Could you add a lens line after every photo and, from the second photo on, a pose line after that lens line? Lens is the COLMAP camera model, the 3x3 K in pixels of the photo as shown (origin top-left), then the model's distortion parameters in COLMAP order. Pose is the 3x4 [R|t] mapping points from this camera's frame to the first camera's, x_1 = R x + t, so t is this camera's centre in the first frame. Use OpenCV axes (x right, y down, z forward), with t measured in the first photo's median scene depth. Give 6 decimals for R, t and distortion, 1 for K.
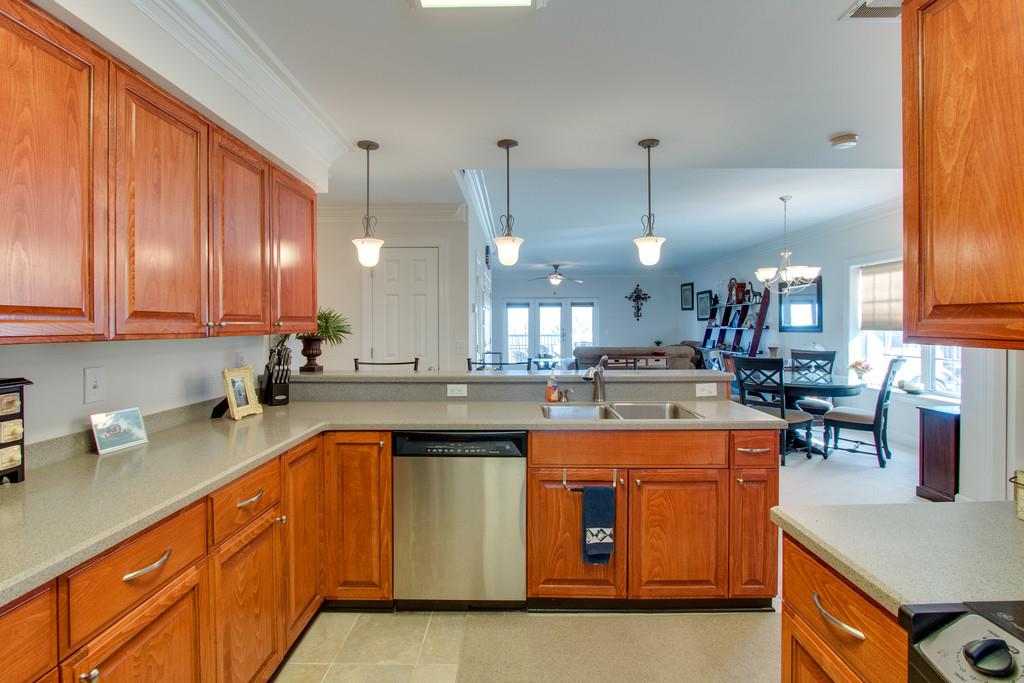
lens RADIAL K [[472.1, 0, 521.1], [0, 472.1, 329.4], [0, 0, 1]] dist [0.000509, 0.000012]
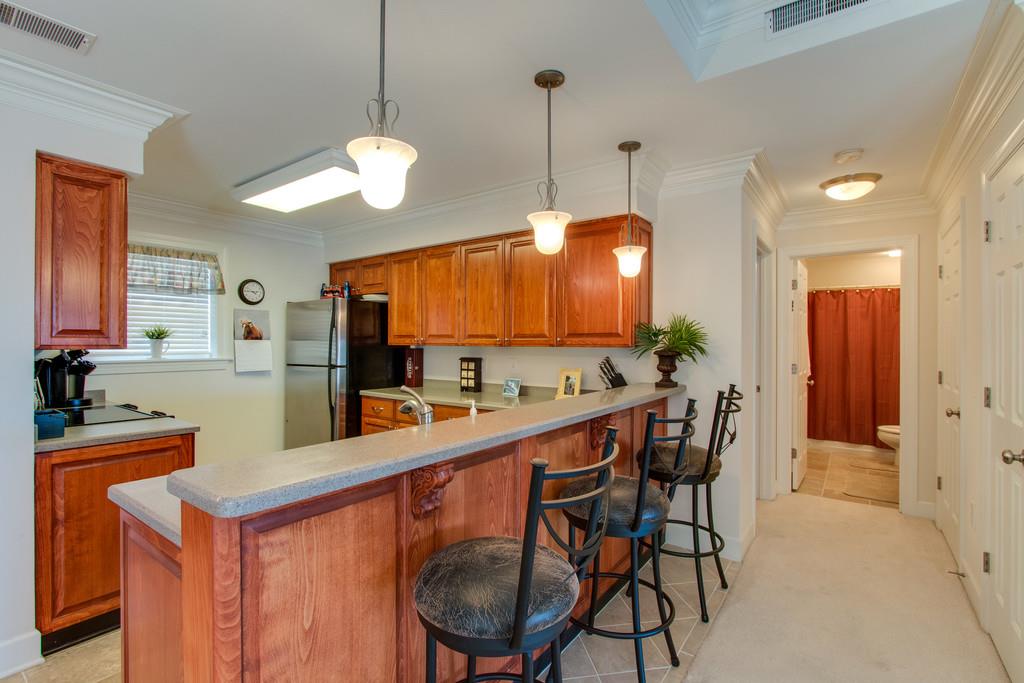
lens RADIAL K [[475.7, 0, 503.3], [0, 475.7, 345.5], [0, 0, 1]] dist [0.000741, -0.000170]
pose [[-0.607451, 0.008367, -0.794313, 0.267977], [-0.008610, 0.999816, 0.017116, -0.006169], [0.794311, 0.017236, -0.607267, 0.650443]]
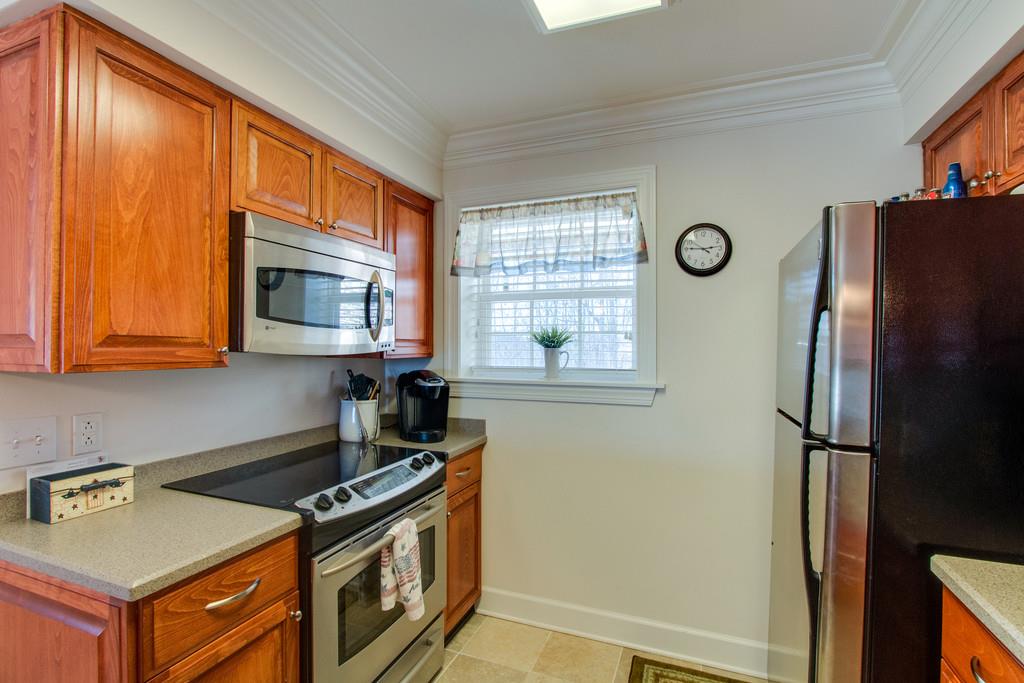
lens RADIAL K [[479.3, 0, 512.0], [0, 479.3, 341.5], [0, 0, 1]] dist [-0.015435, 0.000622]
pose [[-0.931653, 0.003822, 0.363329, -0.066279], [0.004794, 0.999987, 0.001774, -0.005639], [-0.363317, 0.003394, -0.931659, 0.287955]]
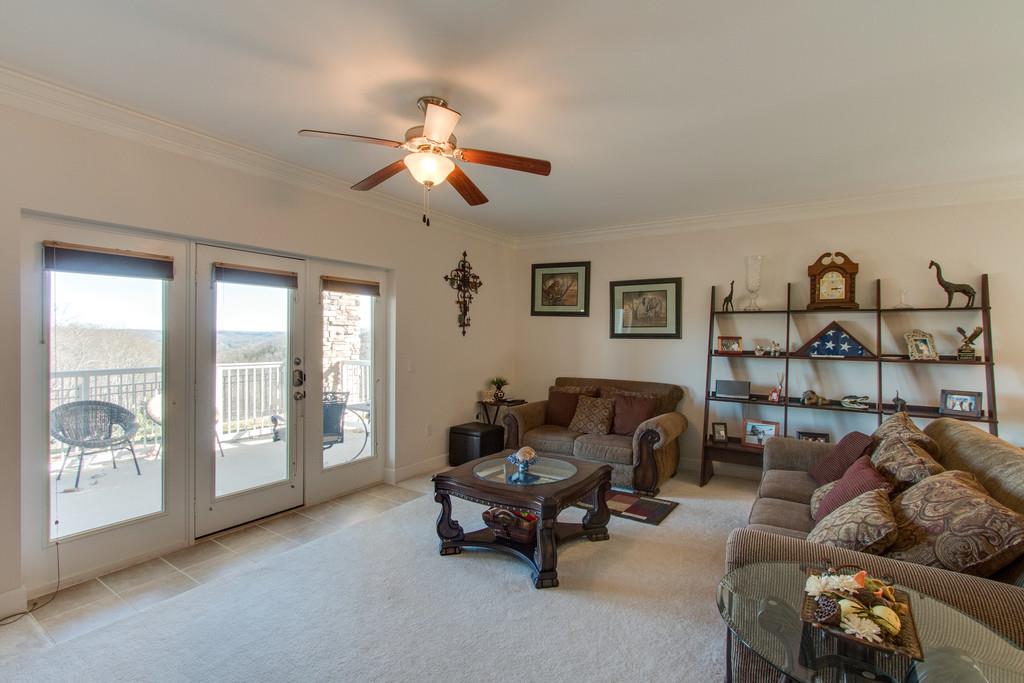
lens RADIAL K [[479.3, 0, 512.0], [0, 479.3, 341.5], [0, 0, 1]] dist [-0.015435, 0.000622]
pose [[0.543800, -0.001332, 0.839214, -0.209184], [-0.003266, 0.999988, 0.003704, -0.031118], [-0.839208, -0.004755, 0.543789, 1.557336]]
